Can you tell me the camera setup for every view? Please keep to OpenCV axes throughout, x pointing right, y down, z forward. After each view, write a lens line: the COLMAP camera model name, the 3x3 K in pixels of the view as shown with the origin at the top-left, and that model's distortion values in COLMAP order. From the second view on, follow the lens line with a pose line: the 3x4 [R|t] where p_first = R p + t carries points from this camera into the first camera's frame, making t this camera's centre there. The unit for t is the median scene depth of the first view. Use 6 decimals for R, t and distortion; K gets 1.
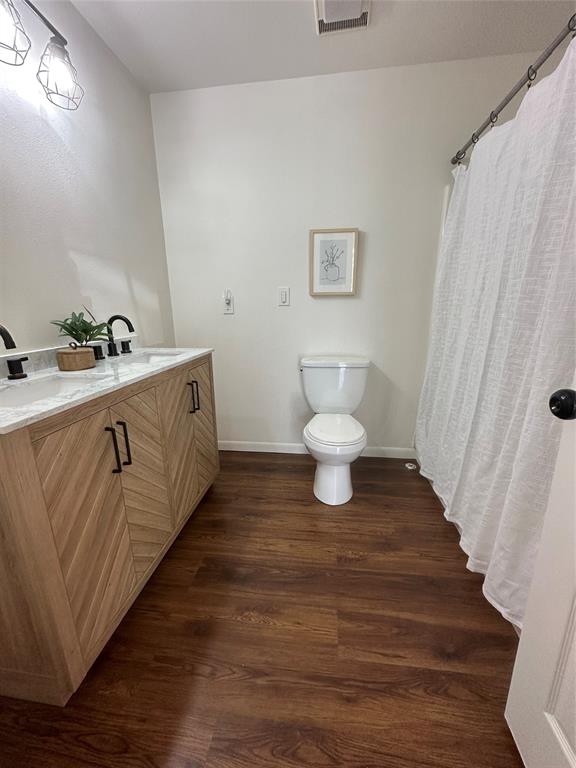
lens RADIAL K [[307.2, 0, 288.0], [0, 307.2, 384.0], [0, 0, 1]] dist [-0.002142, 0.000071]
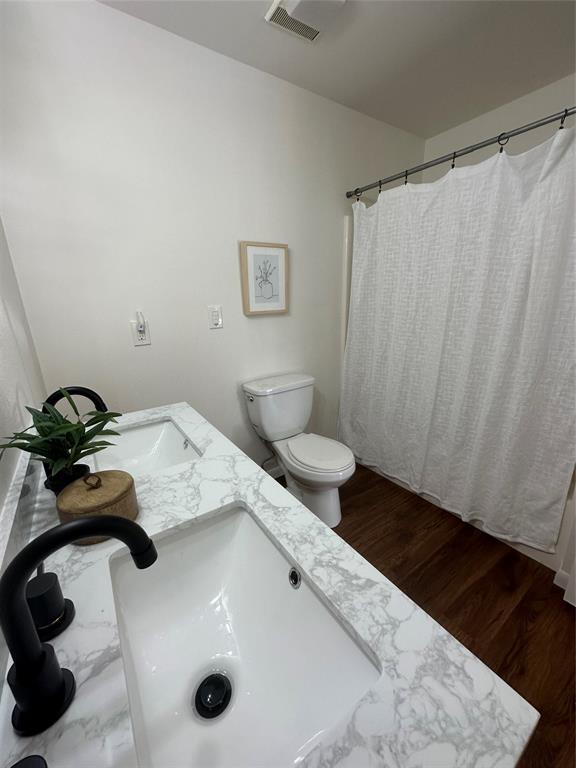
lens RADIAL K [[307.2, 0, 288.0], [0, 307.2, 384.0], [0, 0, 1]] dist [-0.002142, 0.000071]
pose [[0.741710, -0.194209, 0.641989, -0.711239], [0.182376, 0.979495, 0.085605, -0.239036], [-0.645450, 0.053589, 0.761920, 0.423044]]
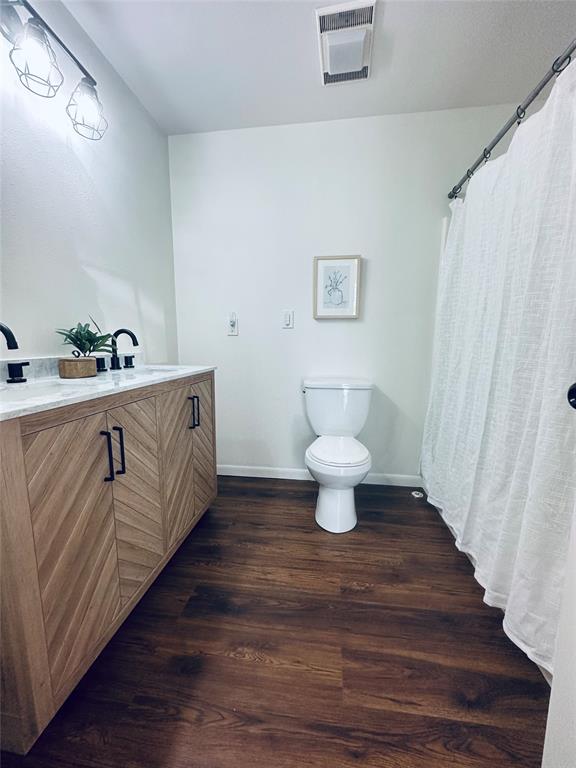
lens RADIAL K [[307.2, 0, 288.0], [0, 307.2, 384.0], [0, 0, 1]] dist [-0.002142, 0.000071]
pose [[0.999820, 0.017896, -0.006344, -0.003674], [-0.018490, 0.993660, -0.110892, 0.066346], [0.004319, 0.110990, 0.993812, 0.021788]]
